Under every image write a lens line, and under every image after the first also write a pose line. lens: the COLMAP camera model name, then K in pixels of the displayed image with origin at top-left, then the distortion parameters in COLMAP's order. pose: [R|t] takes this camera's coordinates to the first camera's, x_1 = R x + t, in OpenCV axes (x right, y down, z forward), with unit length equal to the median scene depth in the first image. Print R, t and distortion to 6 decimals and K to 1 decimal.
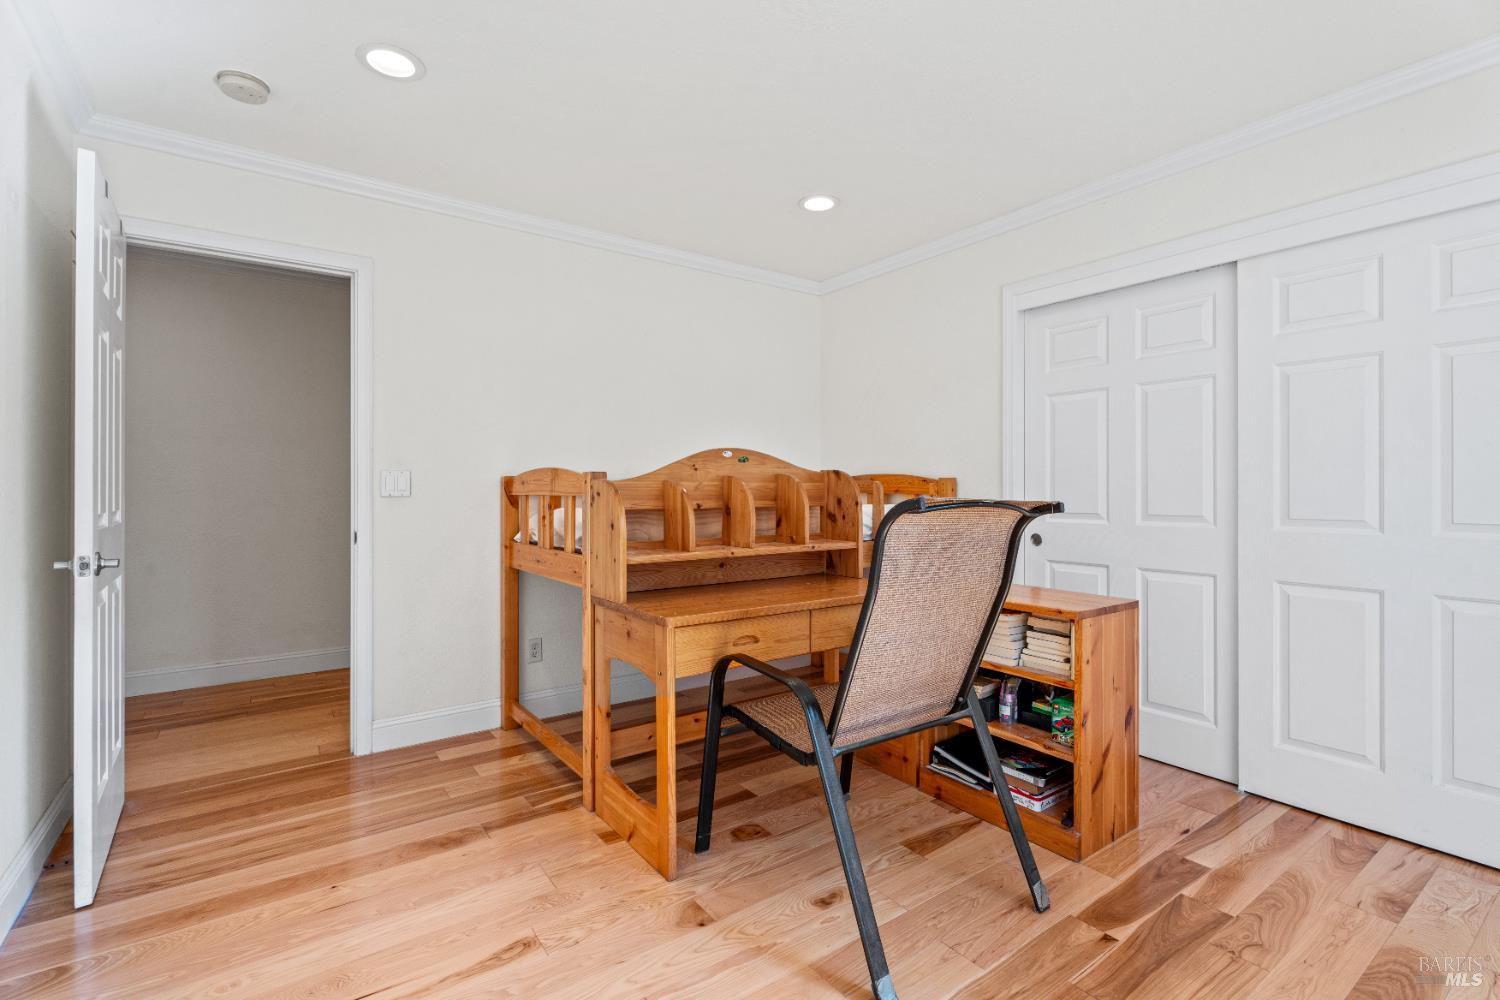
lens RADIAL K [[670.3, 0, 750.0], [0, 670.3, 500.0], [0, 0, 1]] dist [0.000001, 0.000134]
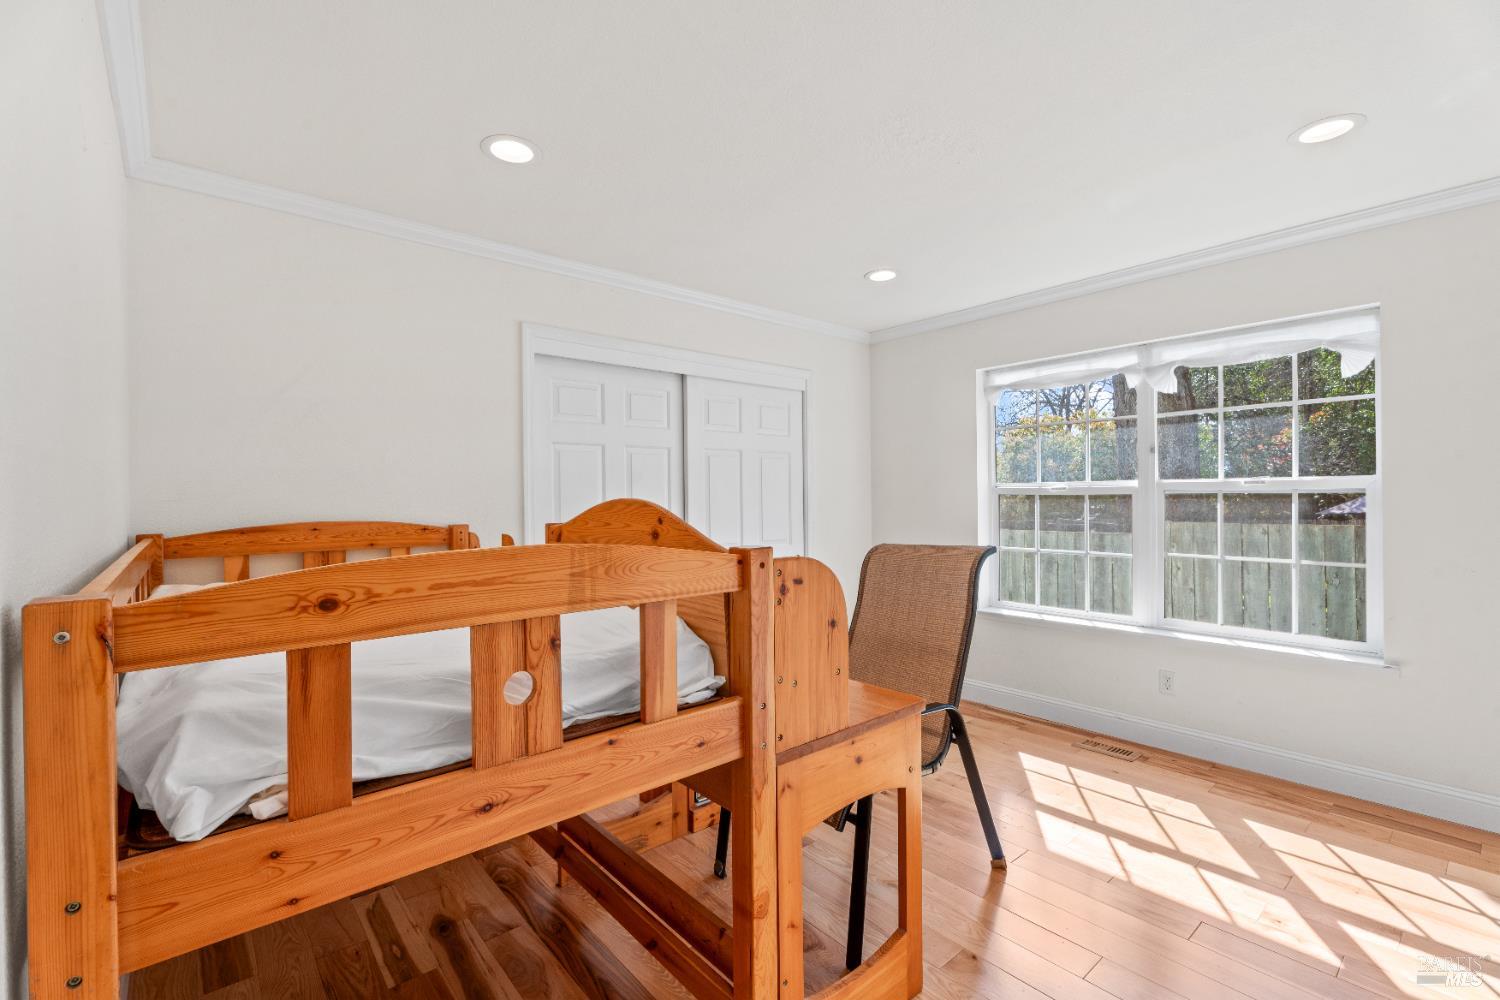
lens RADIAL K [[670.3, 0, 750.0], [0, 670.3, 500.0], [0, 0, 1]] dist [0.000001, 0.000134]
pose [[-0.087801, 0.000169, 0.996138, -0.743911], [0.022869, 0.999737, 0.001846, -0.076688], [-0.995875, 0.022942, -0.087782, 0.960497]]
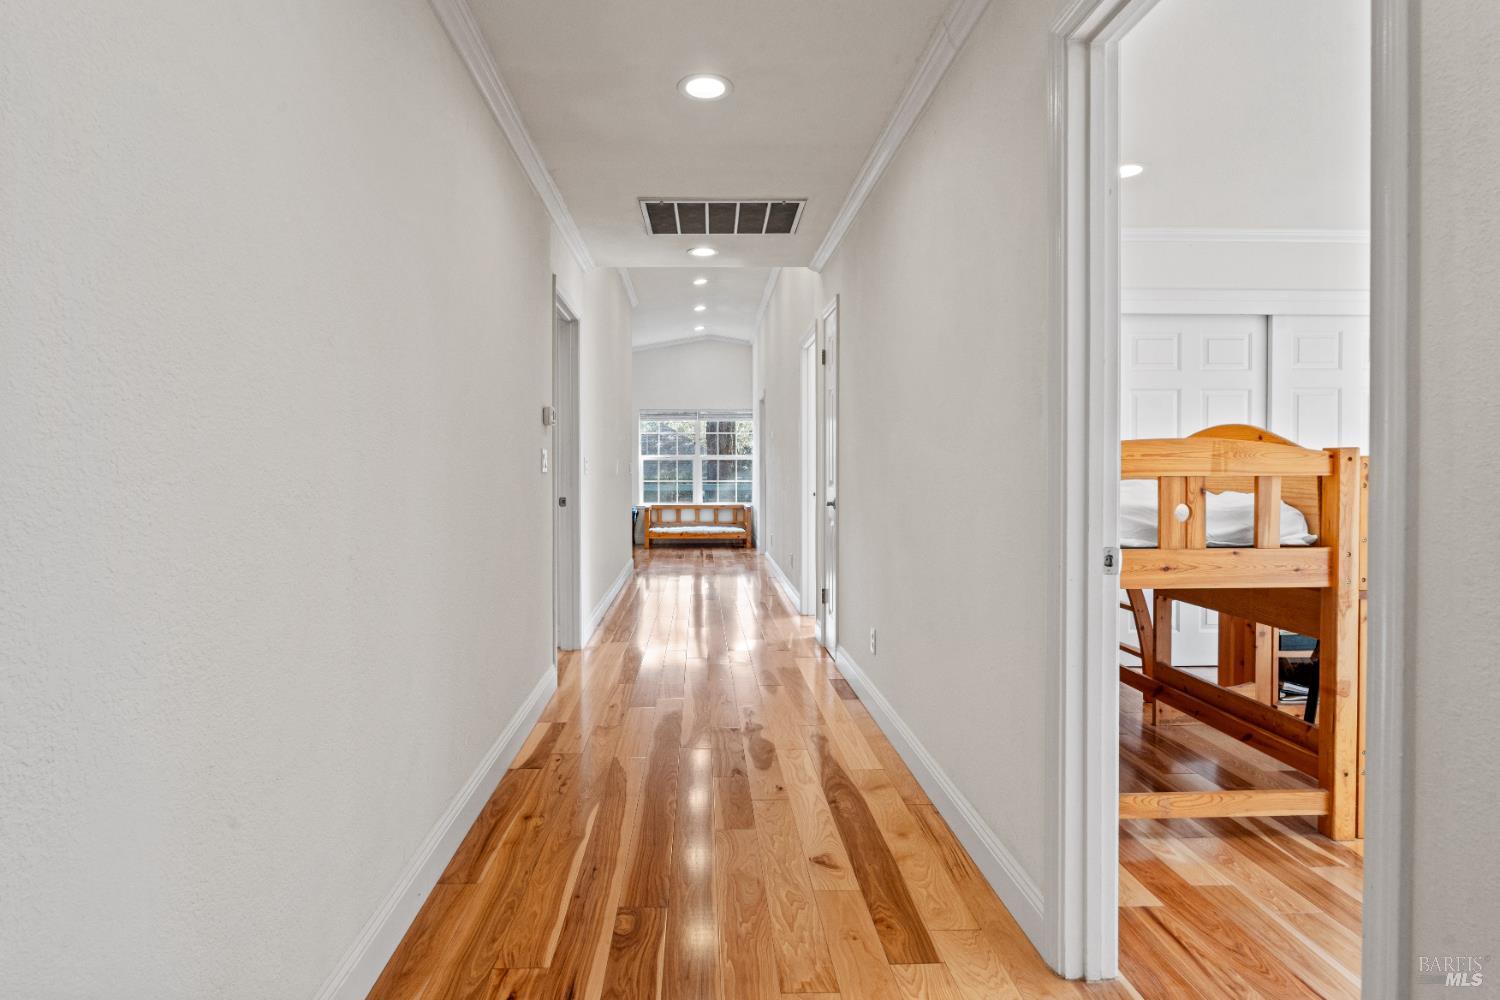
lens RADIAL K [[810.5, 0, 723.3], [0, 810.5, 476.4], [0, 0, 1]] dist [-0.000227, -0.000280]
pose [[0.547476, -0.005991, 0.836800, -1.403861], [0.006733, 0.999974, 0.002754, -0.011328], [-0.836794, 0.004126, 0.547502, 0.999572]]
